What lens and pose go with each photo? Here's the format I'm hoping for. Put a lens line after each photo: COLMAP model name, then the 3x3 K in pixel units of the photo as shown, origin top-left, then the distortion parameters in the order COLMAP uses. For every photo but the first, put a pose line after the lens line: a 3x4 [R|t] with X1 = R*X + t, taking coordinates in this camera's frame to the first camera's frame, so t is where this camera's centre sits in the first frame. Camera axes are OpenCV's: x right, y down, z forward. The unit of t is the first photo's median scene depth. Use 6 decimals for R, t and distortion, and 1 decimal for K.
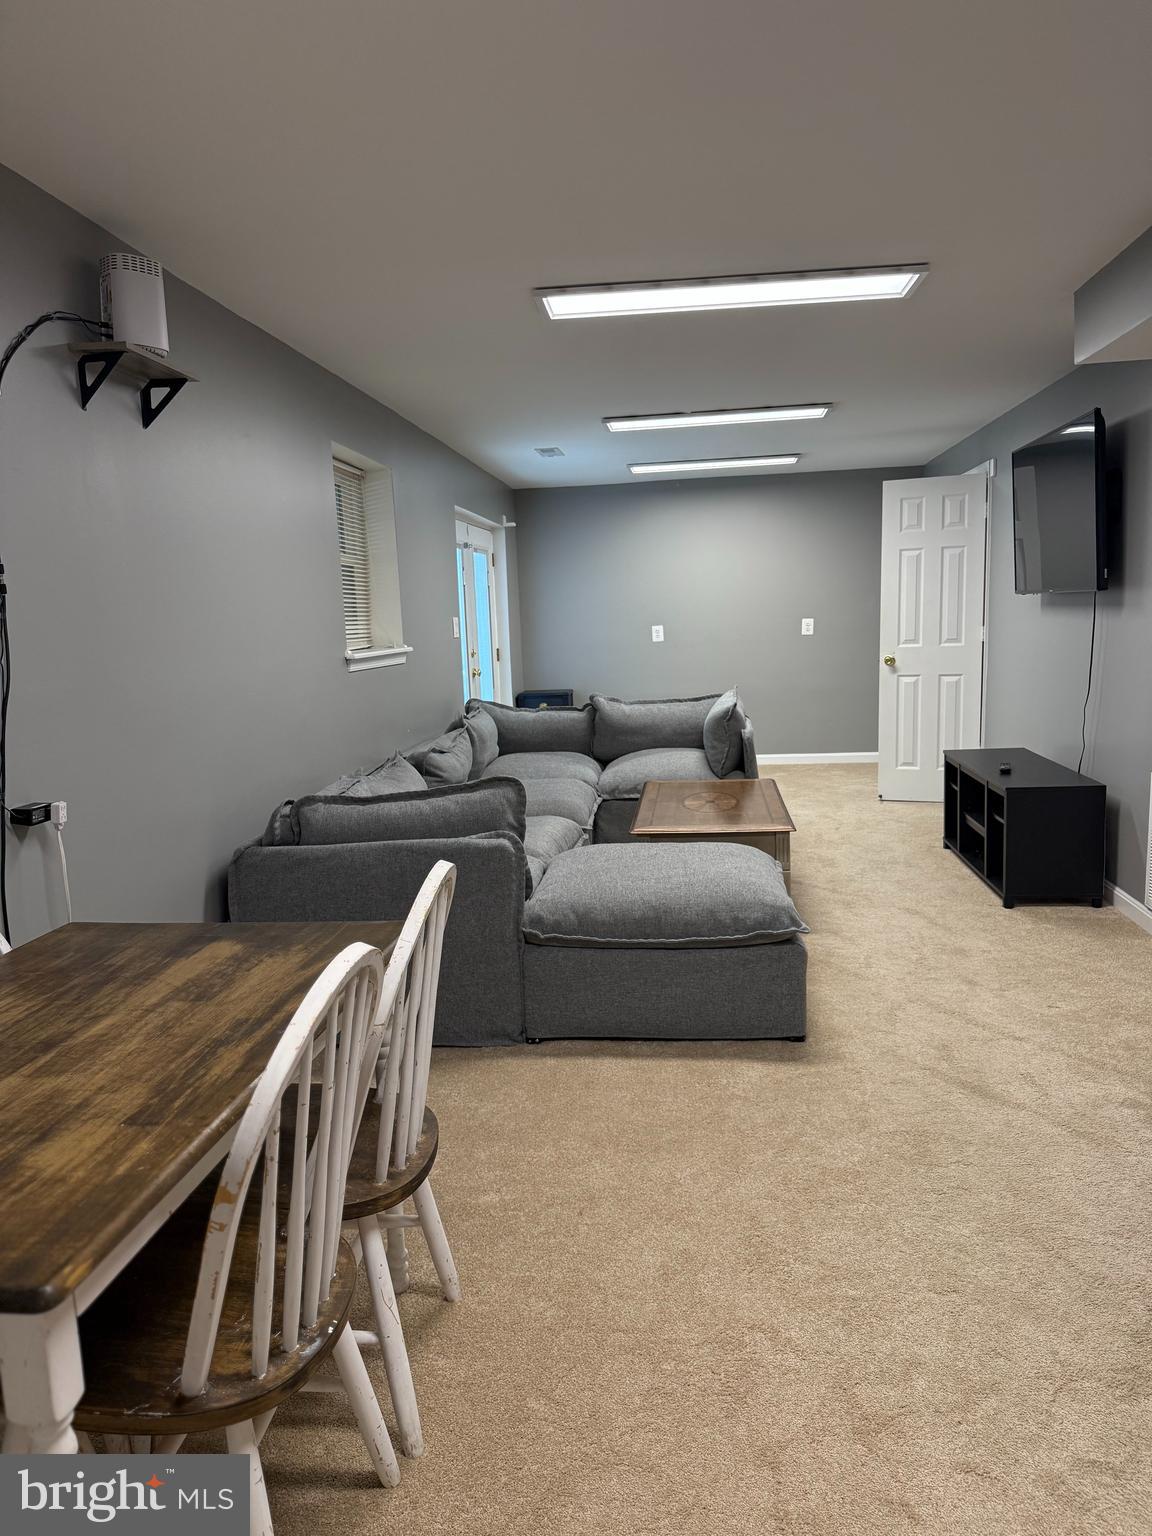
lens RADIAL K [[1076.1, 0, 586.1], [0, 1076.1, 767.4], [0, 0, 1]] dist [0.073965, -0.100678]
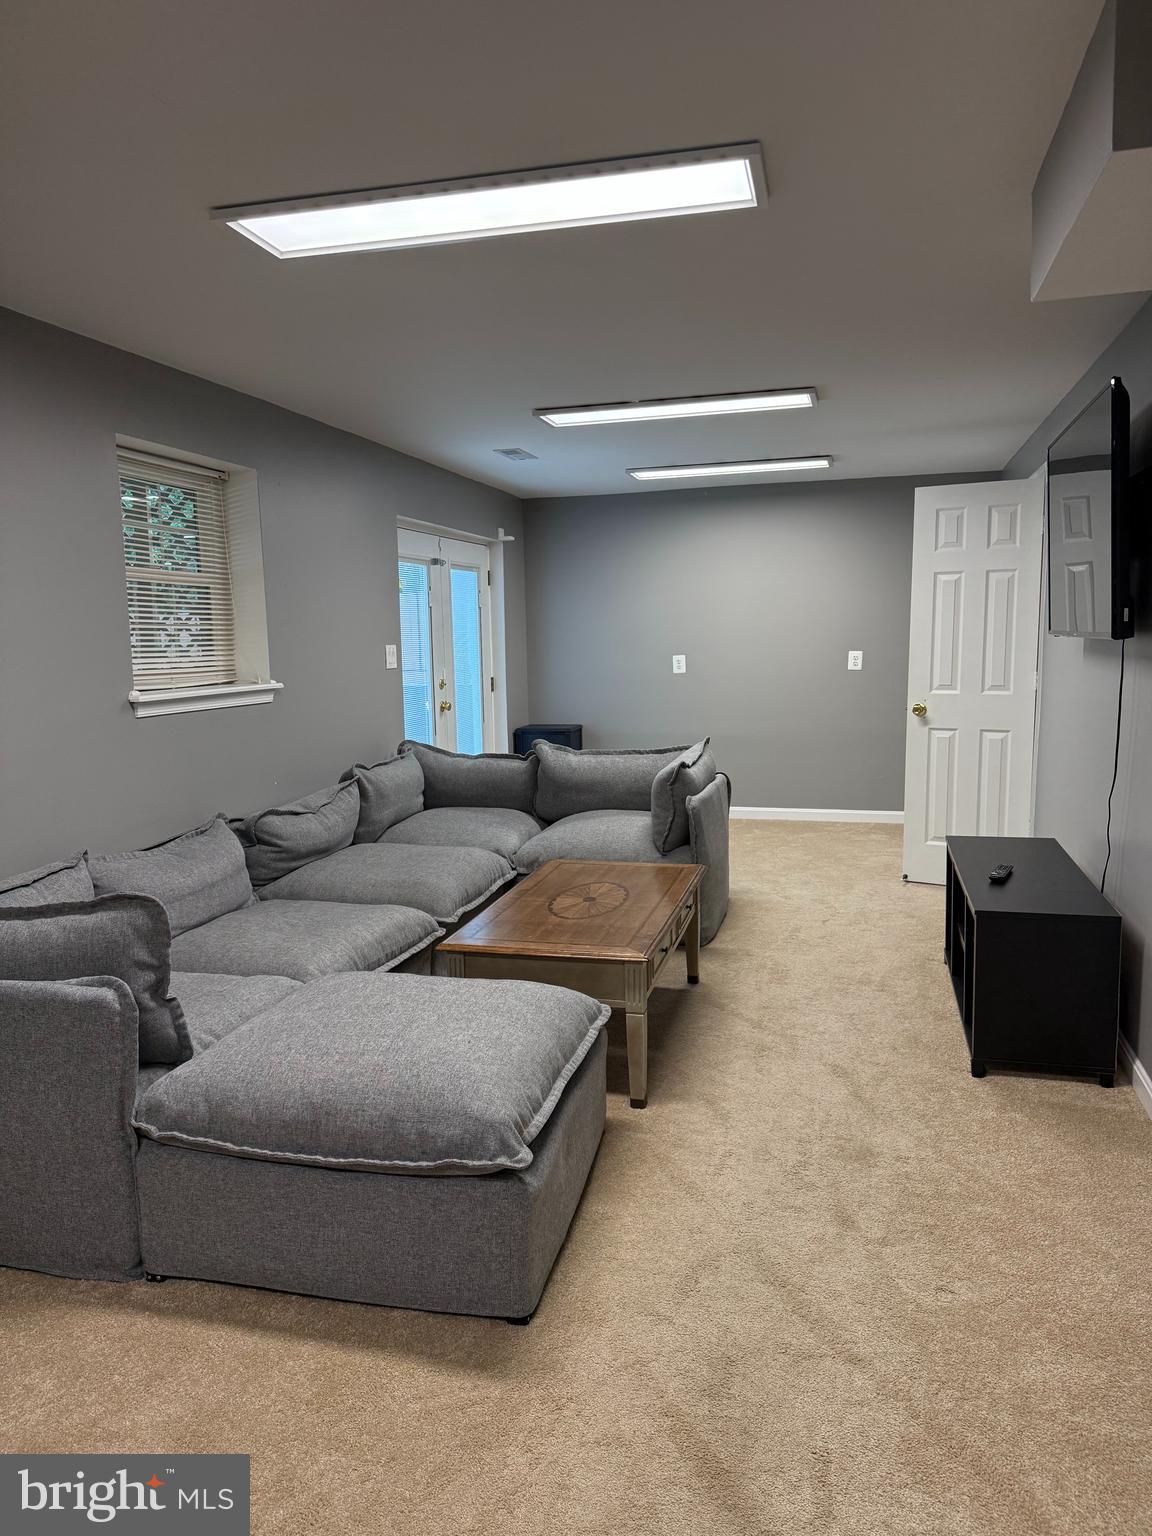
lens RADIAL K [[1076.1, 0, 576.4], [0, 1076.1, 773.6], [0, 0, 1]] dist [0.073965, -0.100678]
pose [[0.988238, 0.039814, -0.147651, 0.272559], [-0.040657, 0.999170, -0.002693, -0.070380], [0.147422, 0.008664, 0.989036, 0.299158]]
